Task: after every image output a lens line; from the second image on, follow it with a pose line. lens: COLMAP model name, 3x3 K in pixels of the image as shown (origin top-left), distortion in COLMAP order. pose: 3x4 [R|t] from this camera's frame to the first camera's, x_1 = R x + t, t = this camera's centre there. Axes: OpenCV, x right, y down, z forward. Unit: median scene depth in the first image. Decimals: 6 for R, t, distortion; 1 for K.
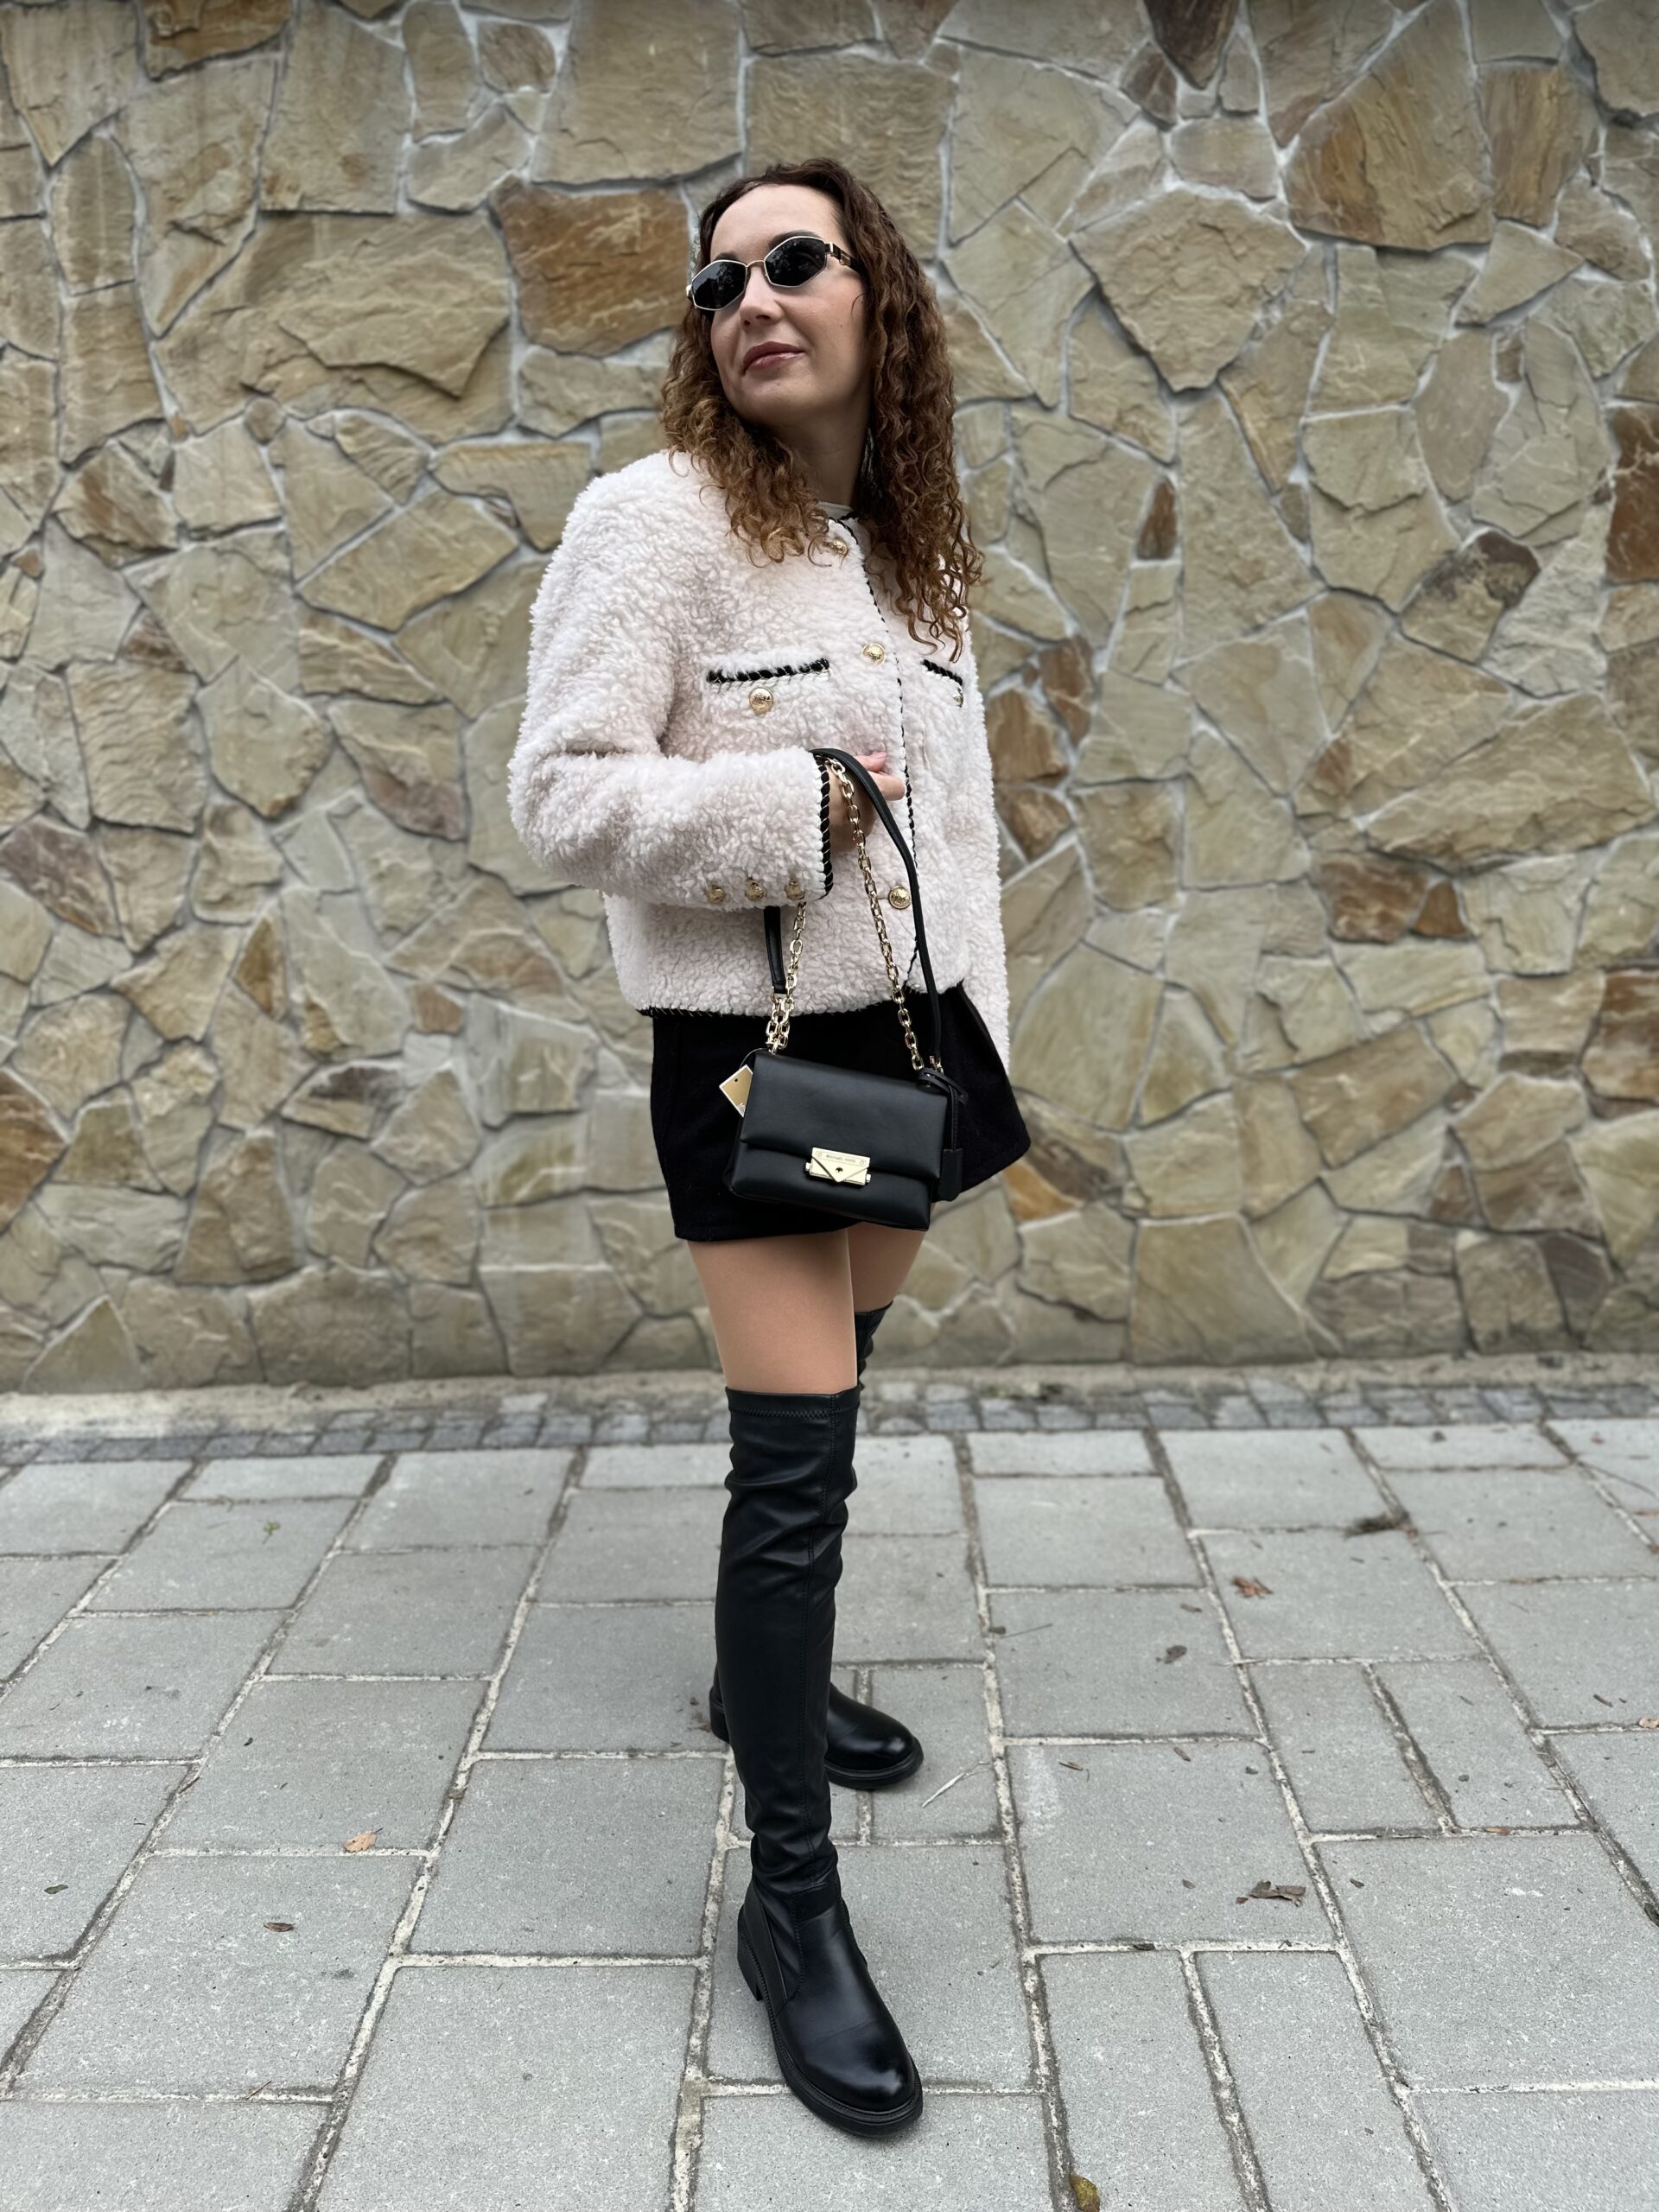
lens RADIAL K [[1556.0, 0, 833.4], [0, 1556.0, 1122.3], [0, 0, 1]] dist [0.005073, -0.024479]
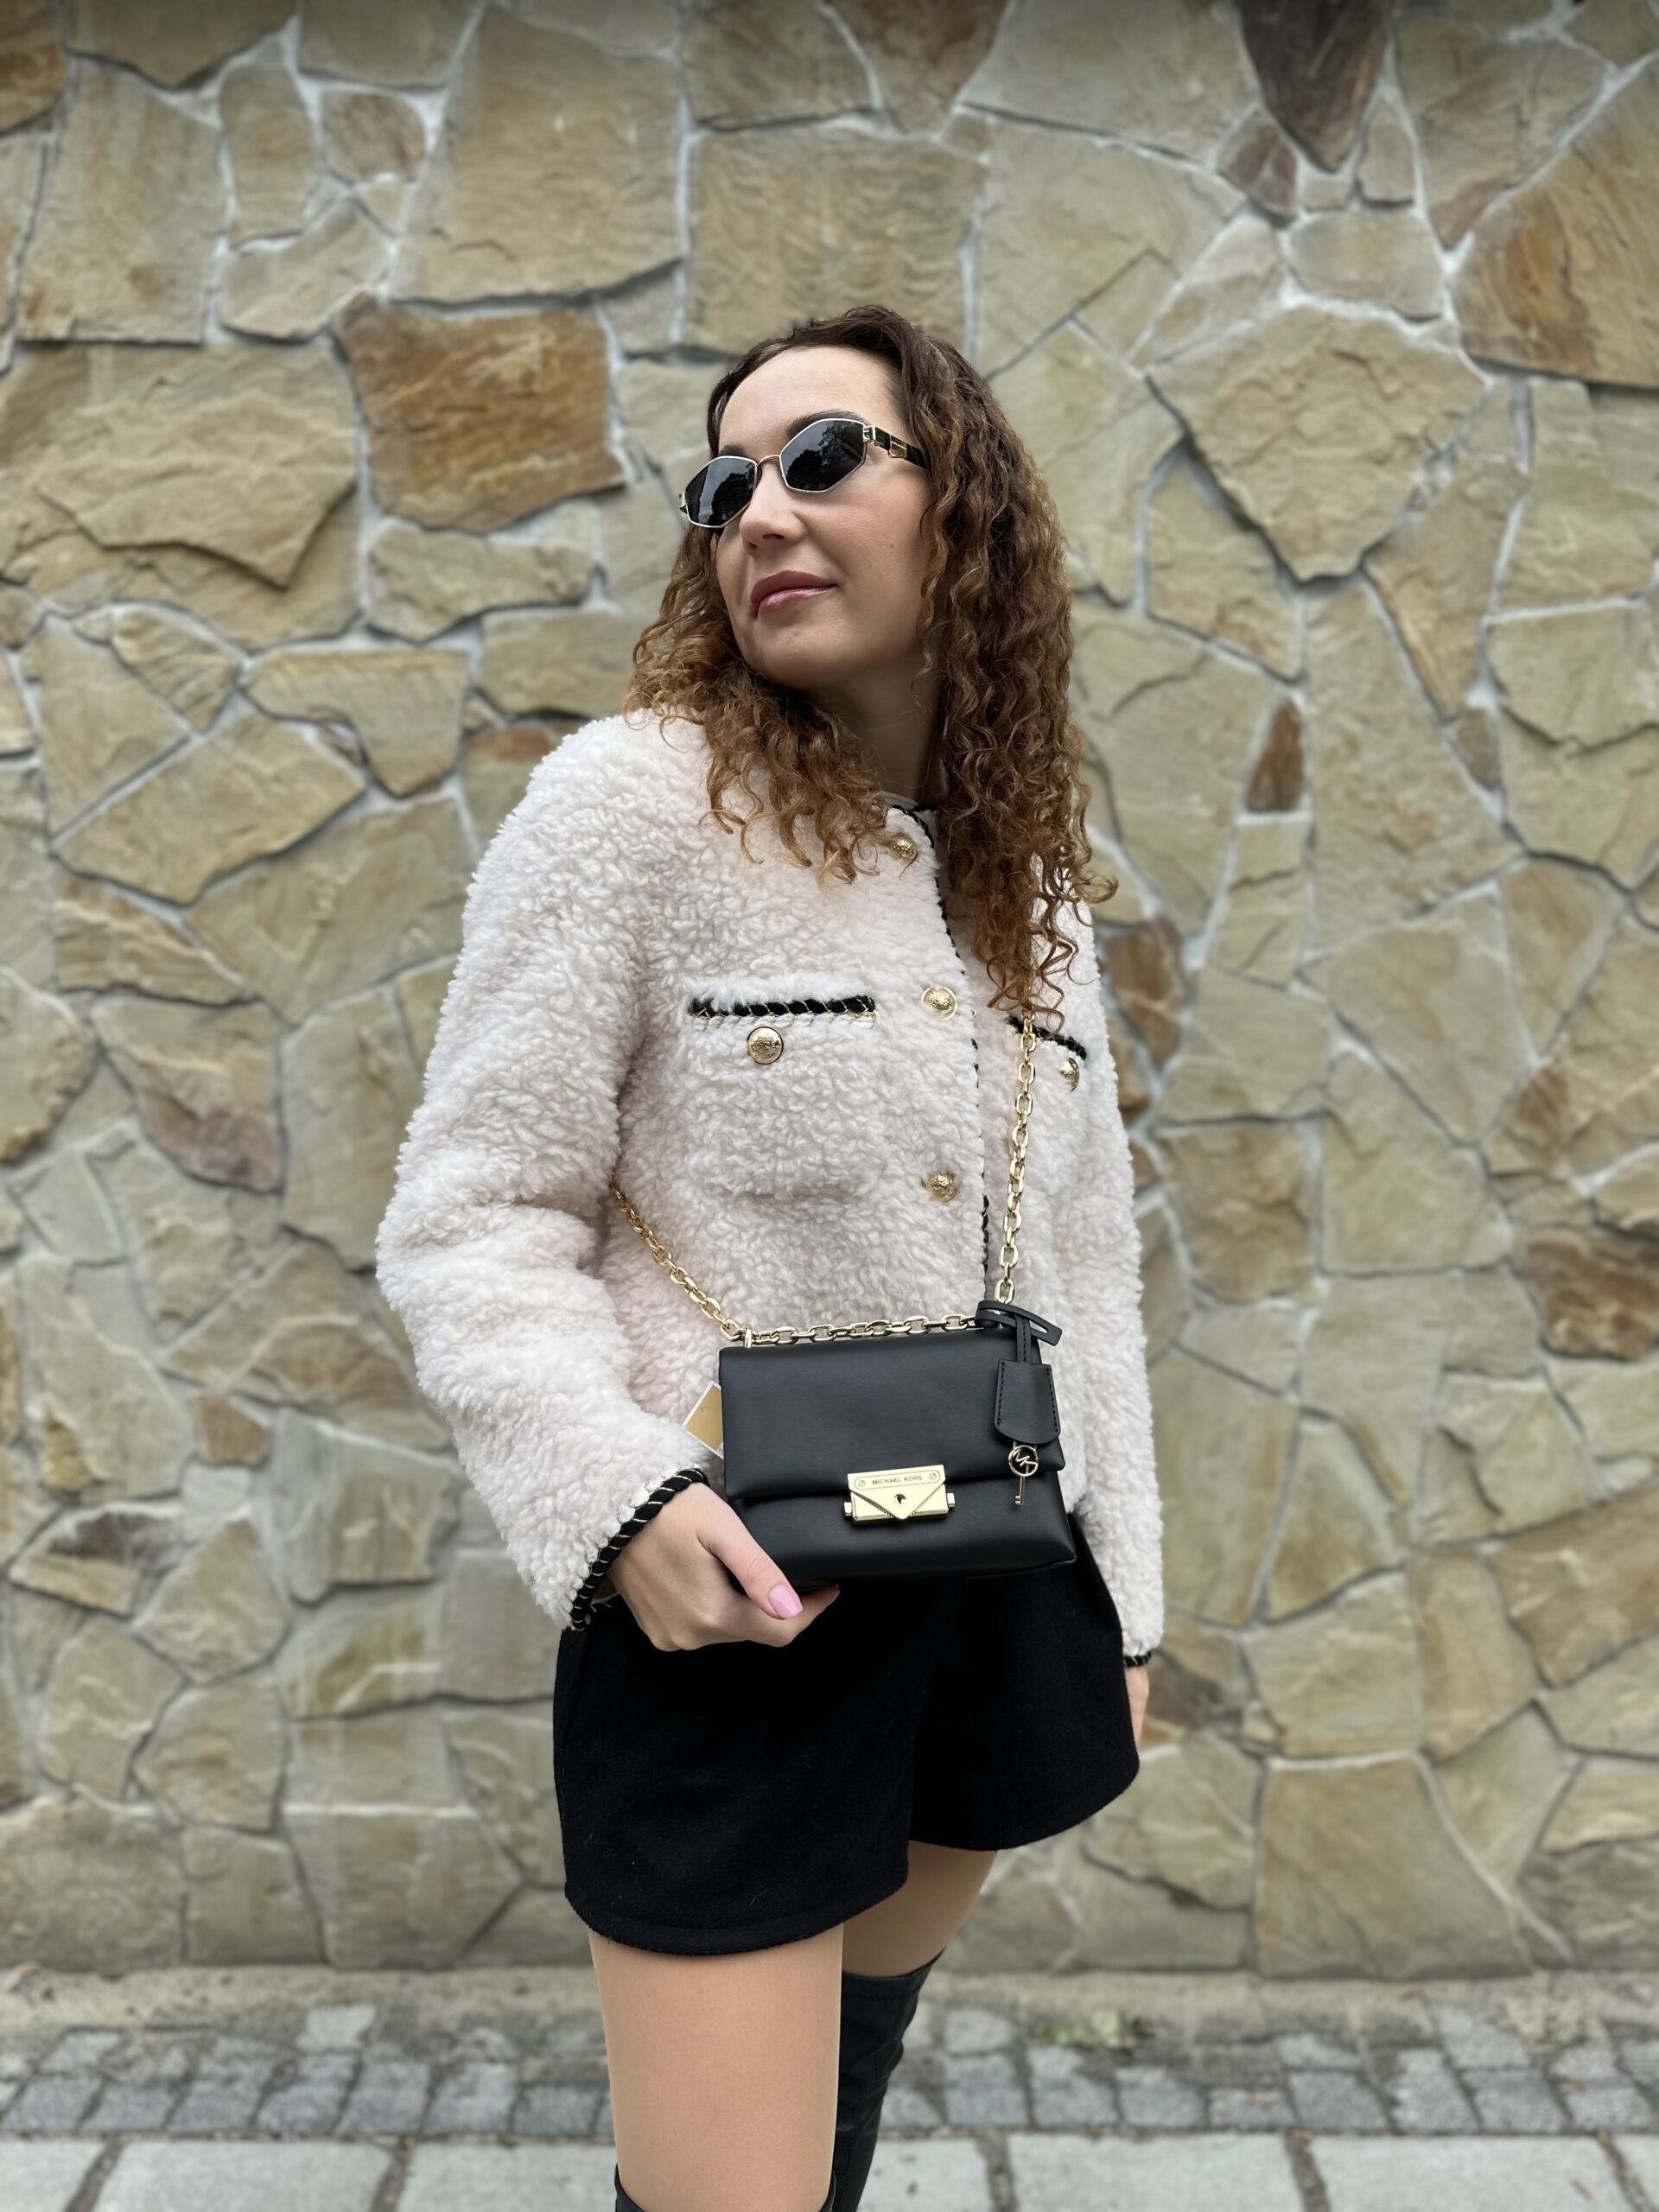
lens RADIAL K [[1556.0, 0, 830.5], [0, 1556.0, 1108.0], [0, 0, 1]] dist [0.005073, -0.024479]
pose [[0.999776, 0.007925, -0.019631, 0.024337], [-0.010412, 0.991457, -0.130018, -0.140463], [0.018433, 0.130193, 0.991317, 0.330666]]
